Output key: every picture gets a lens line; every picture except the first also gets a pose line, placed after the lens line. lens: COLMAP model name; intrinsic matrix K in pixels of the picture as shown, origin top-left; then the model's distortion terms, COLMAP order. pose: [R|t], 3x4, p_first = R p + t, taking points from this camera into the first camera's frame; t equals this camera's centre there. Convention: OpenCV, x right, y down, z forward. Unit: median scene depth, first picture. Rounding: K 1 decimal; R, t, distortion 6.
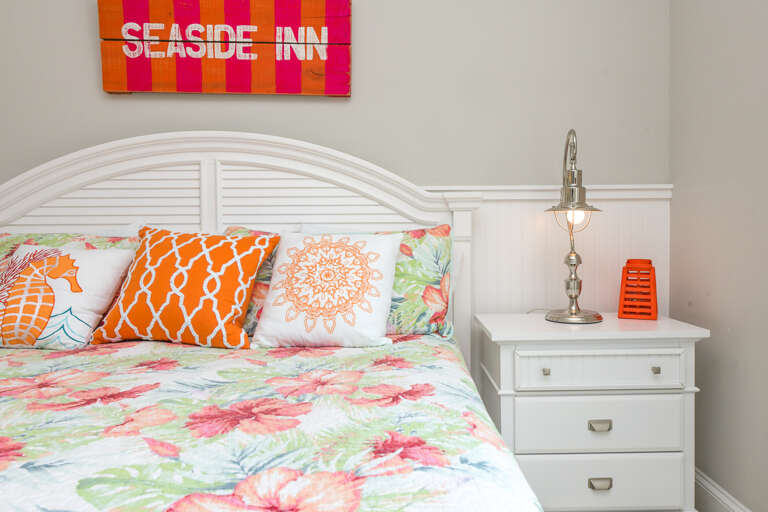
lens RADIAL K [[520.7, 0, 383.6], [0, 520.7, 260.6], [0, 0, 1]] dist [0.011395, -0.002295]
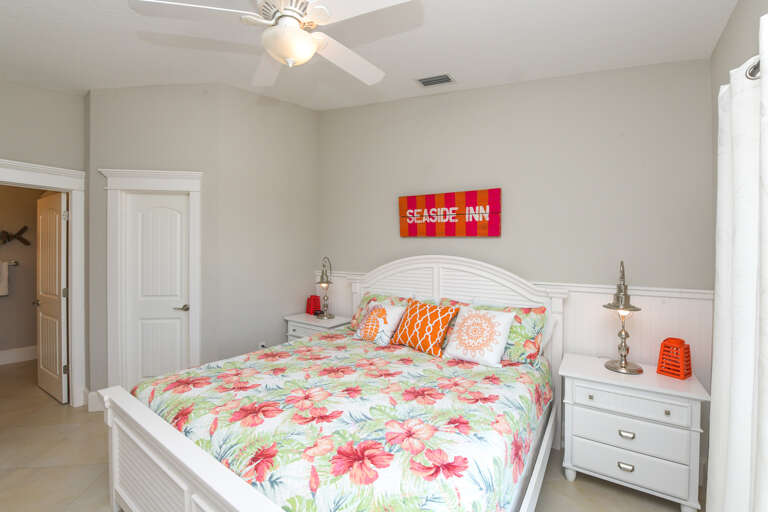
lens RADIAL K [[301.7, 0, 387.5], [0, 301.7, 256.7], [0, 0, 1]] dist [-0.012820, -0.001979]
pose [[0.828432, 0.010346, -0.559994, 0.298151], [-0.021165, 0.999694, -0.012842, -0.261381], [0.559689, 0.022491, 0.828397, -0.314680]]
